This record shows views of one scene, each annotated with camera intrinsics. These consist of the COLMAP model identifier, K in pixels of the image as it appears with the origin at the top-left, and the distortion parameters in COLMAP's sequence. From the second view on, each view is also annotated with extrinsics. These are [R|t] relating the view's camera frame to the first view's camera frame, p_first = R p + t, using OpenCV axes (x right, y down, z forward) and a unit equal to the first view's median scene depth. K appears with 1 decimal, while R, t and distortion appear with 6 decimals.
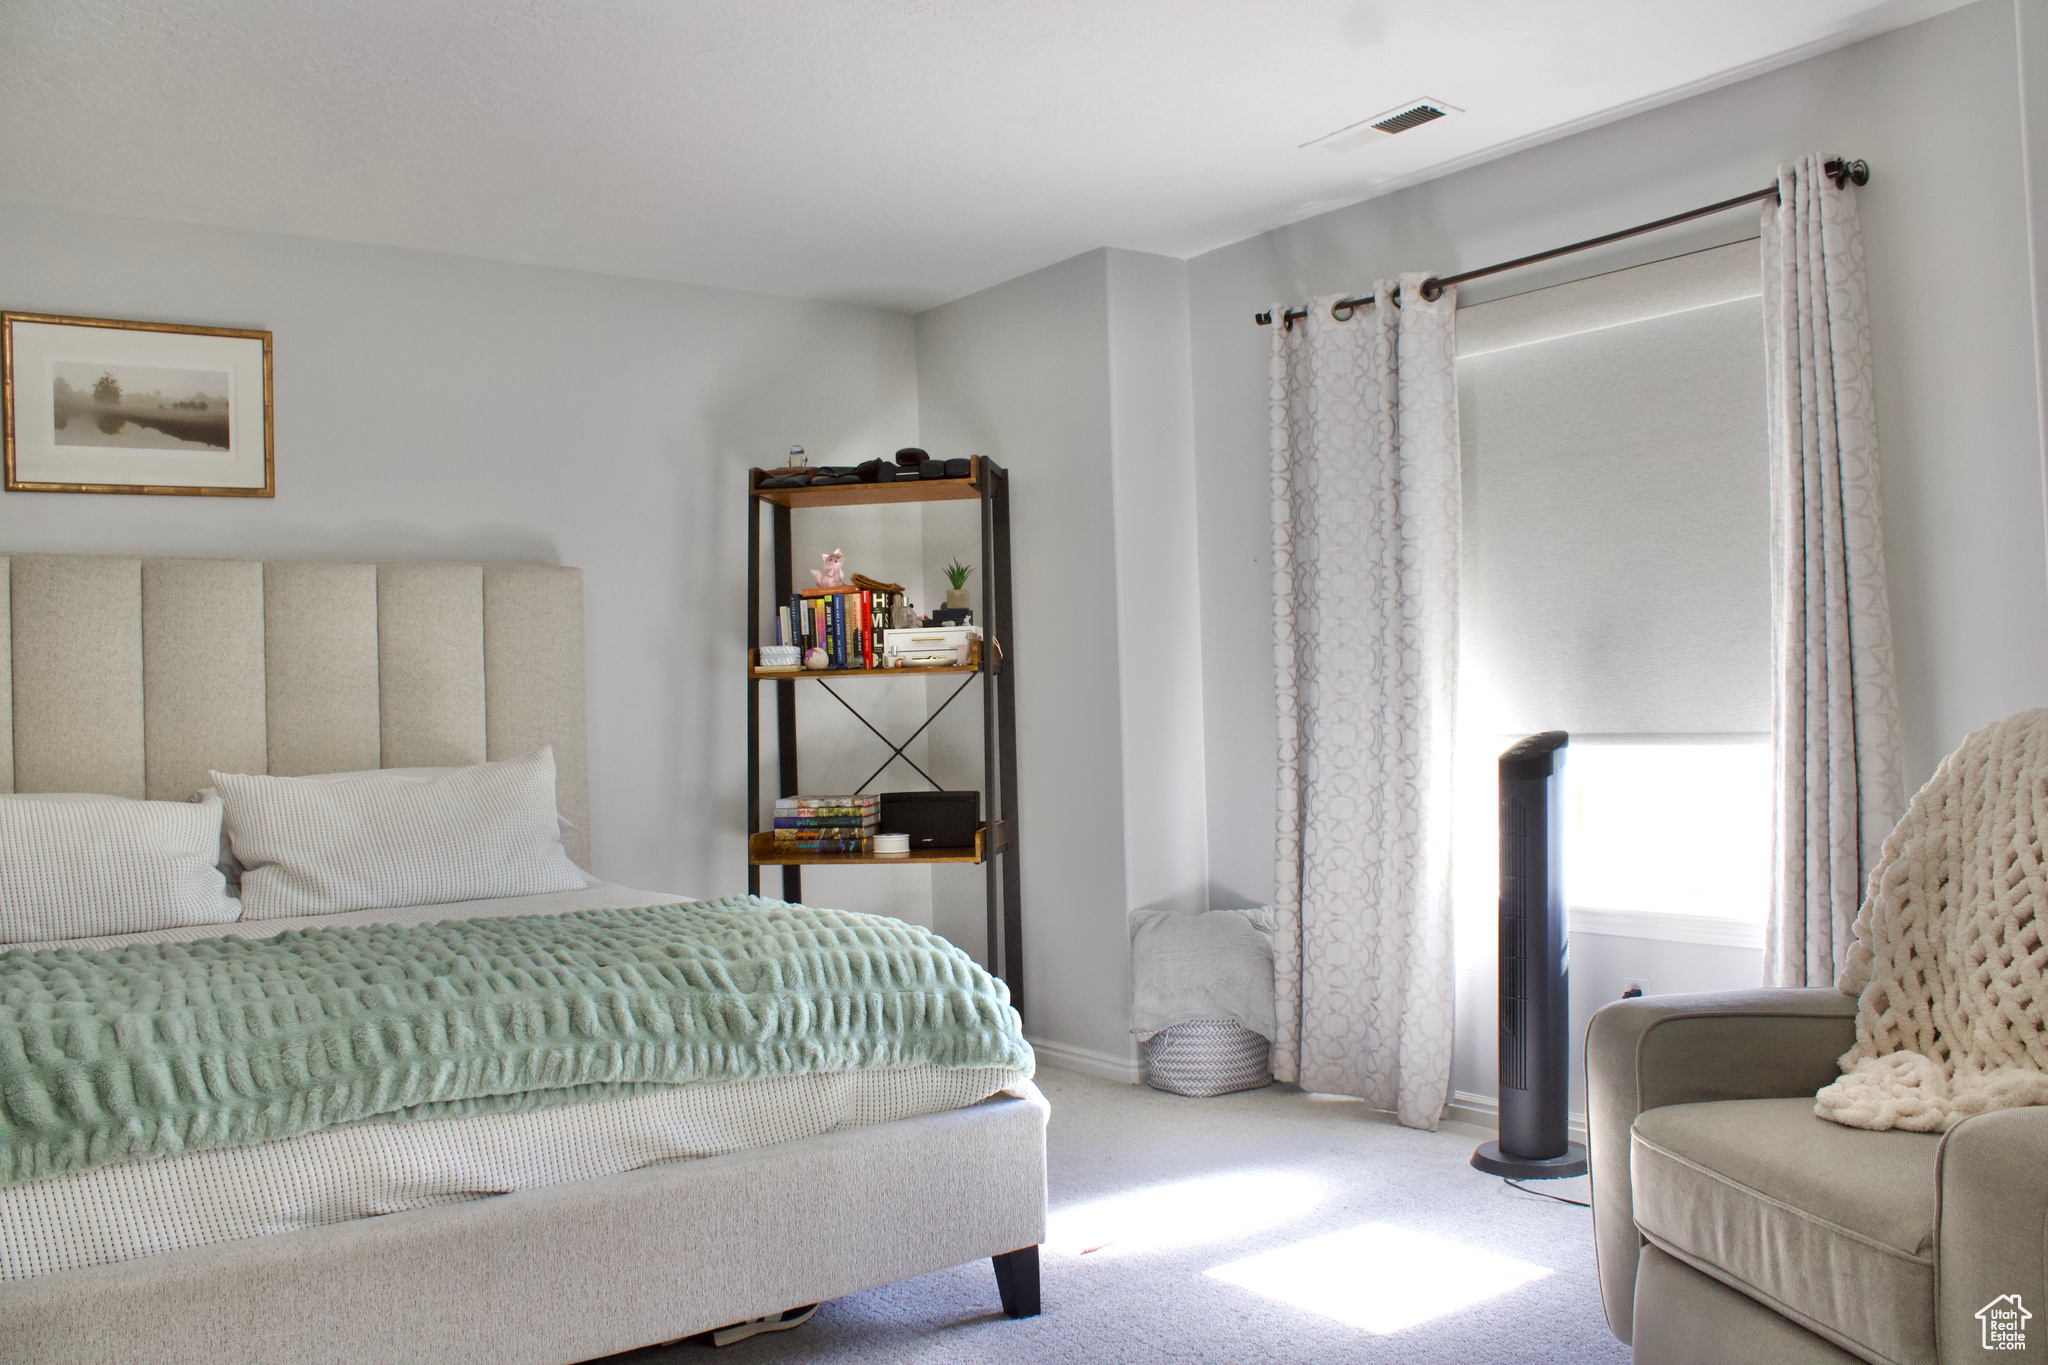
lens RADIAL K [[1703.0, 0, 1024.0], [0, 1703.0, 682.5], [0, 0, 1]] dist [-0.187407, 0.184458]
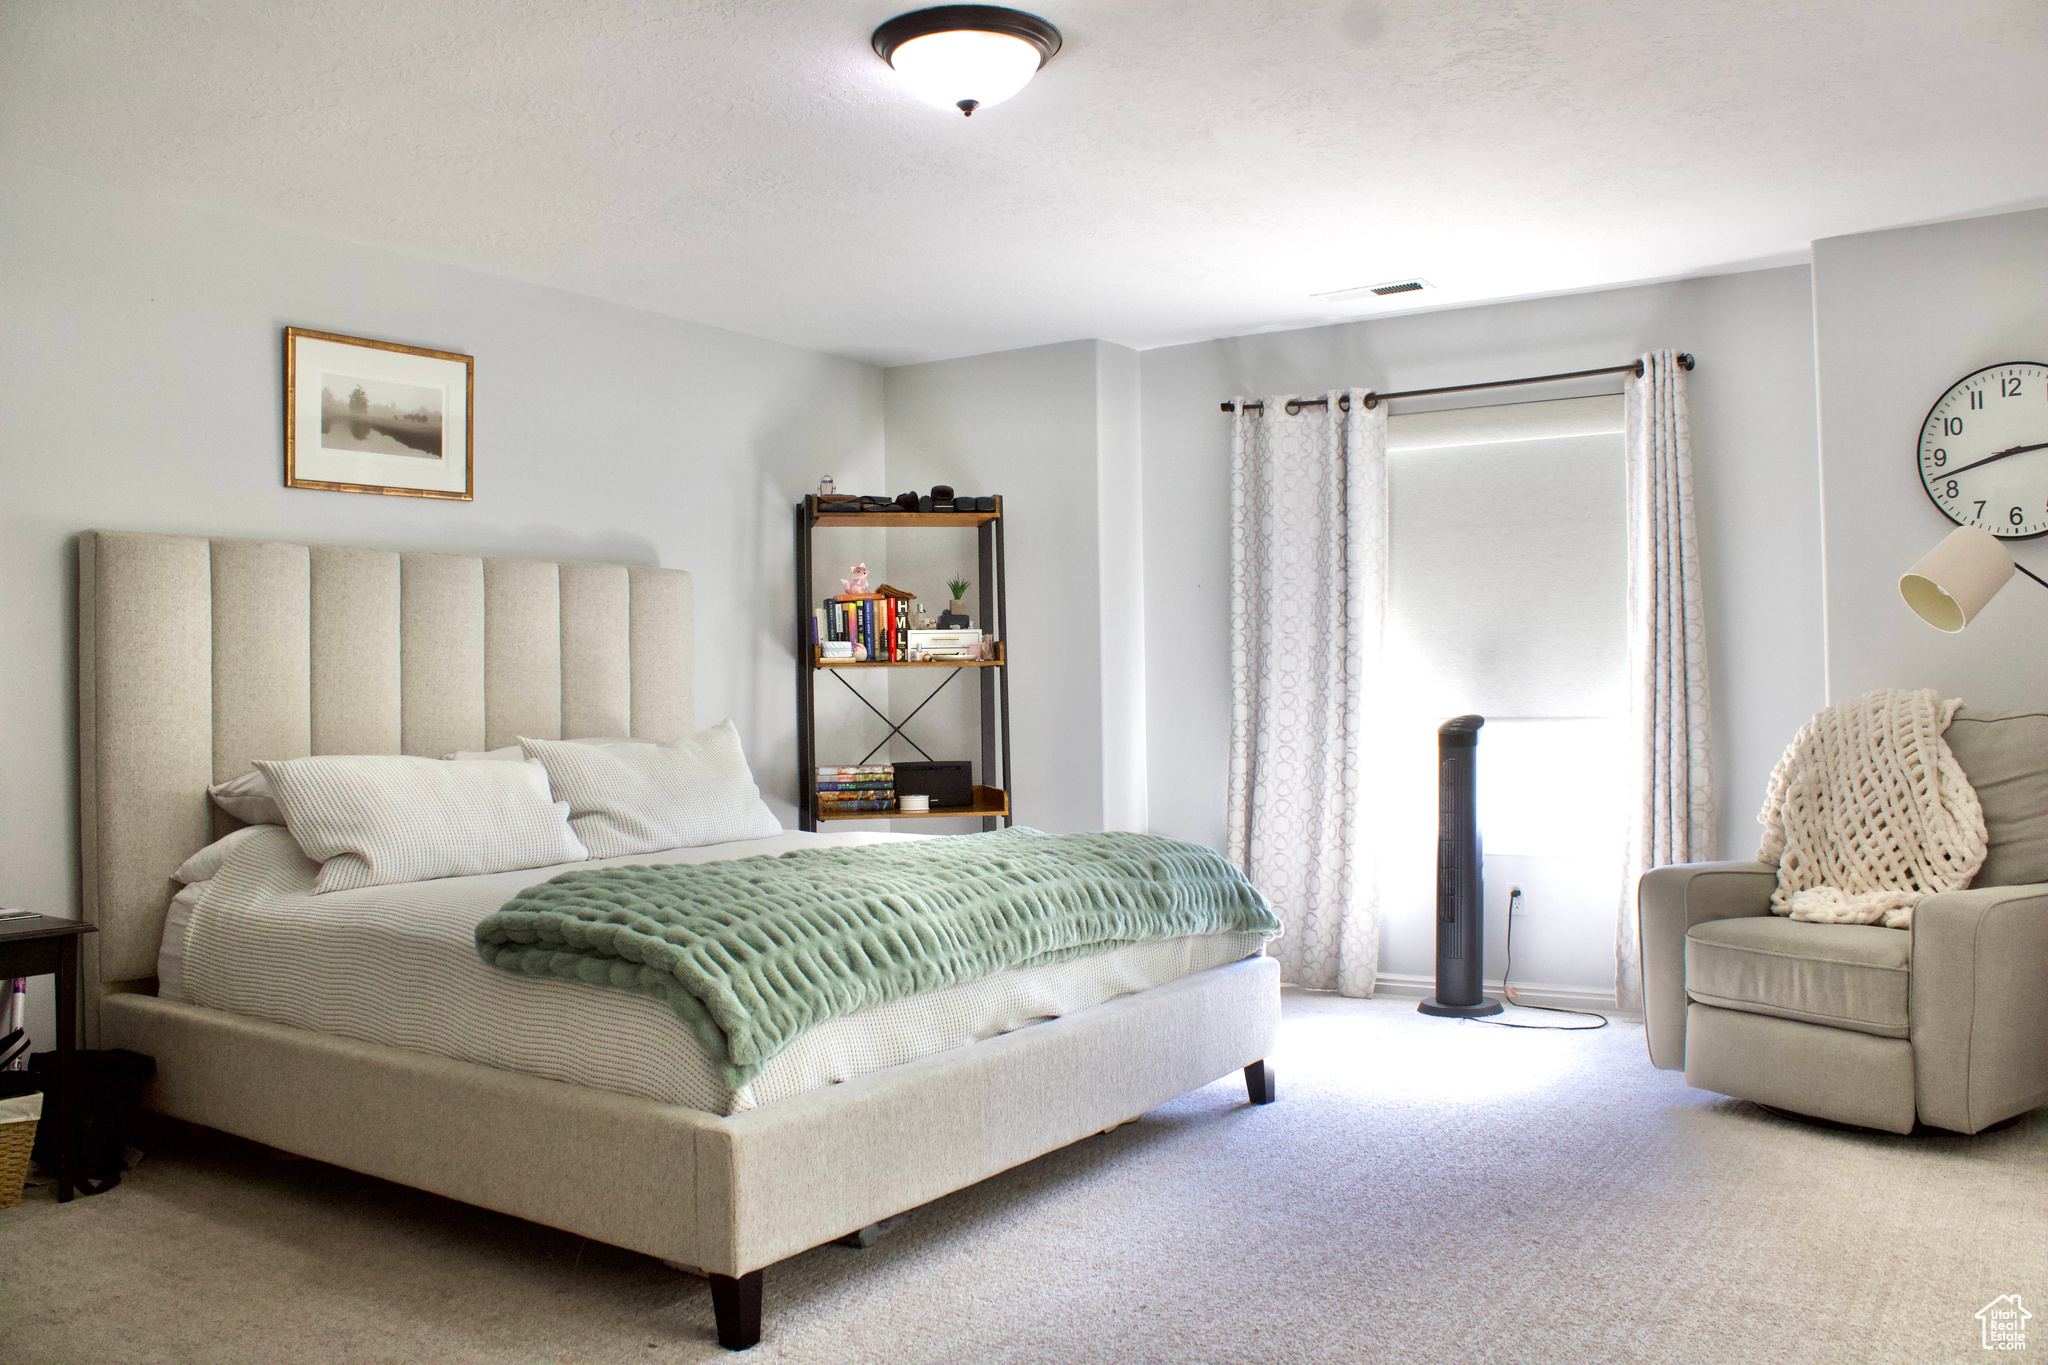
lens RADIAL K [[1703.0, 0, 1024.0], [0, 1703.0, 682.5], [0, 0, 1]] dist [-0.187407, 0.184458]
pose [[0.939789, 0.017455, 0.341309, -0.501884], [-0.017565, 0.999842, -0.002770, 0.010510], [-0.341303, -0.003392, 0.939947, -0.227724]]
